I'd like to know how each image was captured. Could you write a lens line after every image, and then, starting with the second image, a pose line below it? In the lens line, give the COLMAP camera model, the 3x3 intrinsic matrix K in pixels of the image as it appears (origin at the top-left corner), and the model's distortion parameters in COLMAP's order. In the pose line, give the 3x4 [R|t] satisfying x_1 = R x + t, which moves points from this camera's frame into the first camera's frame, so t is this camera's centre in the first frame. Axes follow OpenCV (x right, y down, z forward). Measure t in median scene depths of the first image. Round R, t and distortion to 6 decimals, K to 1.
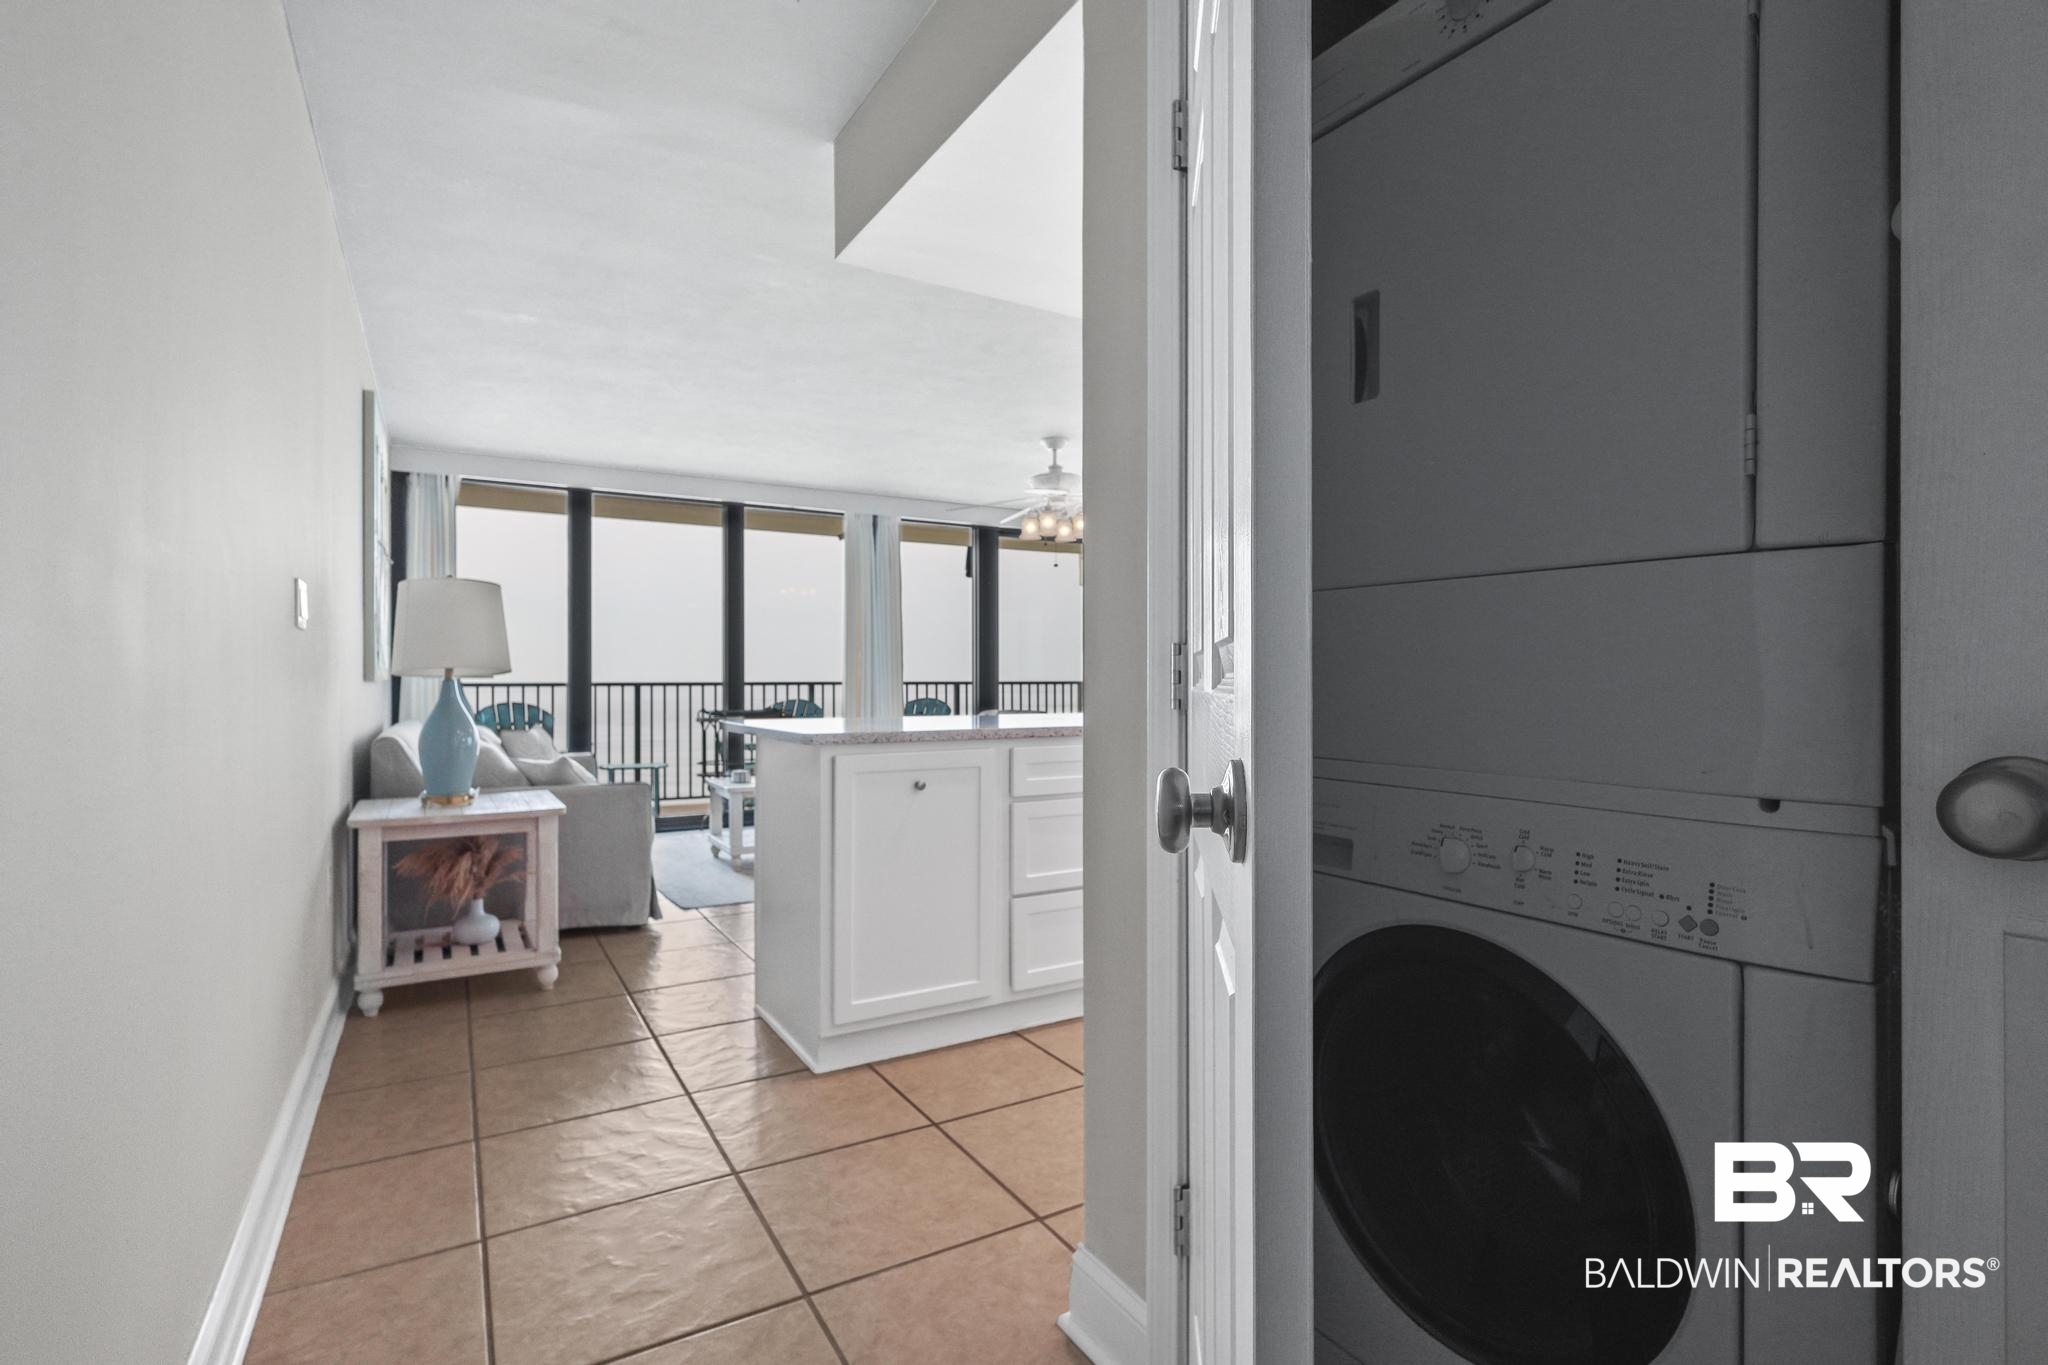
lens RADIAL K [[964.2, 0, 1023.7], [0, 964.2, 659.8], [0, 0, 1]] dist [0.001896, -0.000524]
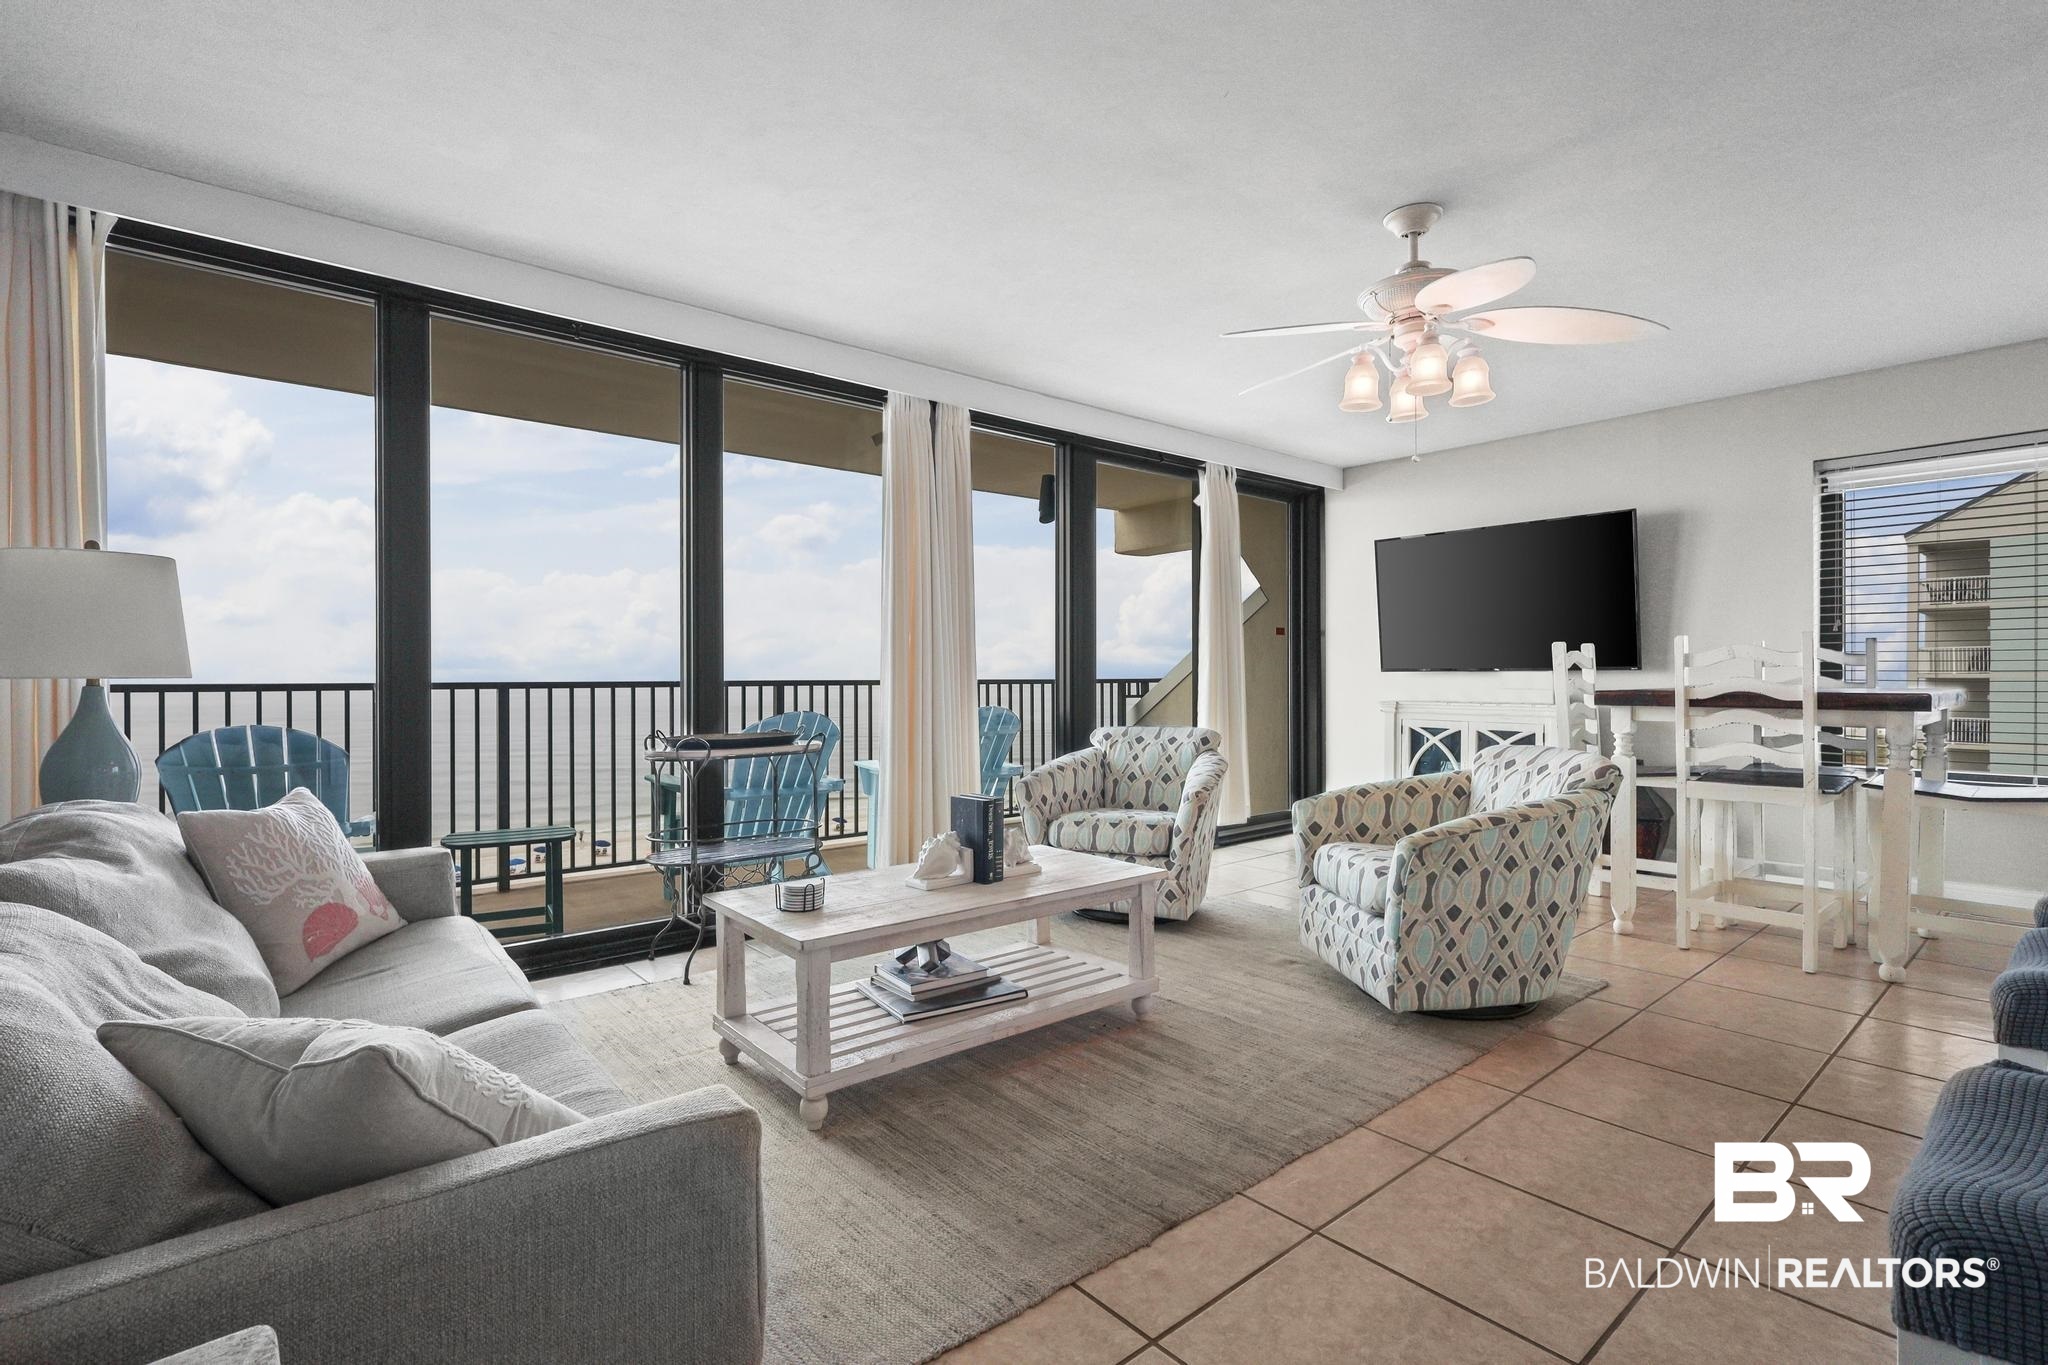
lens RADIAL K [[956.5, 0, 1019.0], [0, 956.5, 666.5], [0, 0, 1]] dist [0.003060, 0.000057]
pose [[0.988330, 0.001164, 0.152321, -0.215069], [-0.002864, 0.999936, 0.010943, 0.007591], [-0.152299, -0.011251, 0.988270, 0.449145]]
